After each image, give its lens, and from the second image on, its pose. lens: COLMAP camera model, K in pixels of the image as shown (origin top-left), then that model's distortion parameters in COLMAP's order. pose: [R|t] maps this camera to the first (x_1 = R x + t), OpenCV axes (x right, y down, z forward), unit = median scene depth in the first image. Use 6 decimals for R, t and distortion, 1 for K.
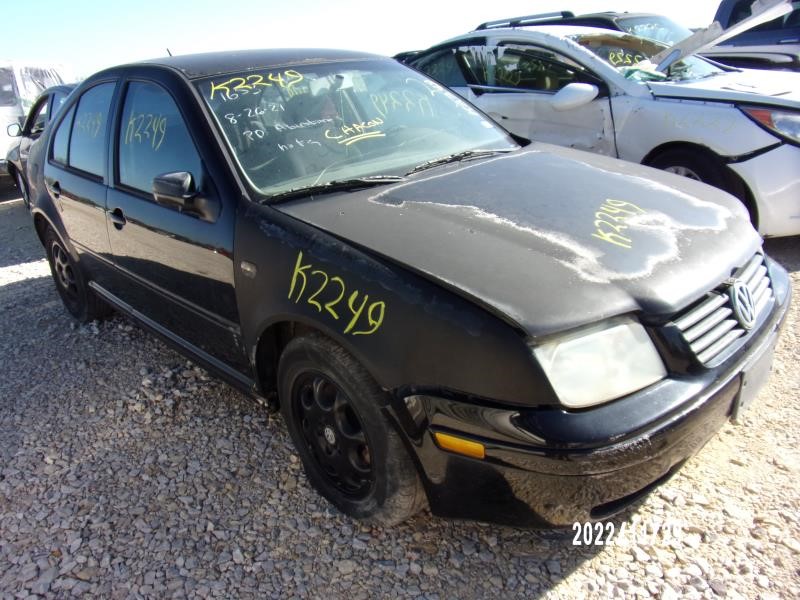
lens RADIAL K [[595.4, 0, 371.6], [0, 595.4, 301.0], [0, 0, 1]] dist [-0.010409, 0.001214]
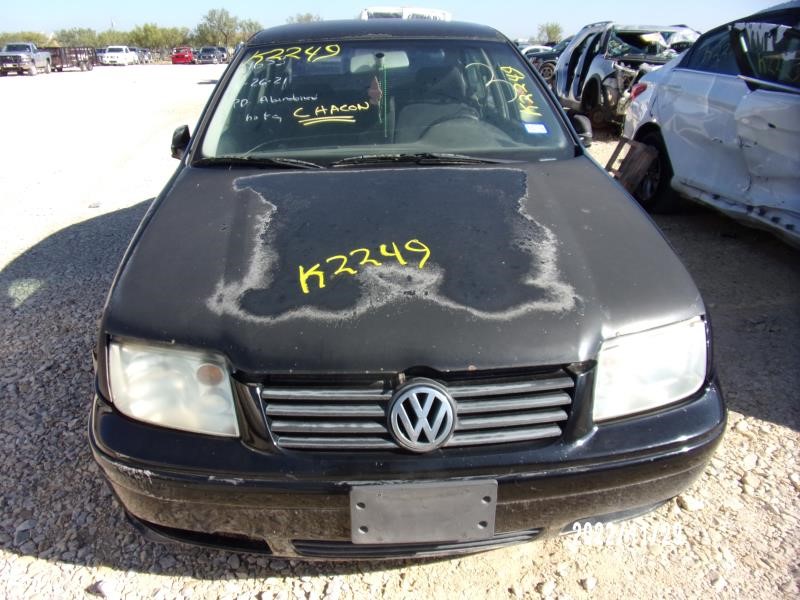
lens RADIAL K [[595.4, 0, 371.6], [0, 595.4, 301.0], [0, 0, 1]] dist [-0.010409, 0.001214]
pose [[0.737675, 0.330000, -0.589012, 0.907643], [-0.285413, 0.943044, 0.170900, -0.225629], [0.611862, 0.042043, 0.789847, 0.341863]]
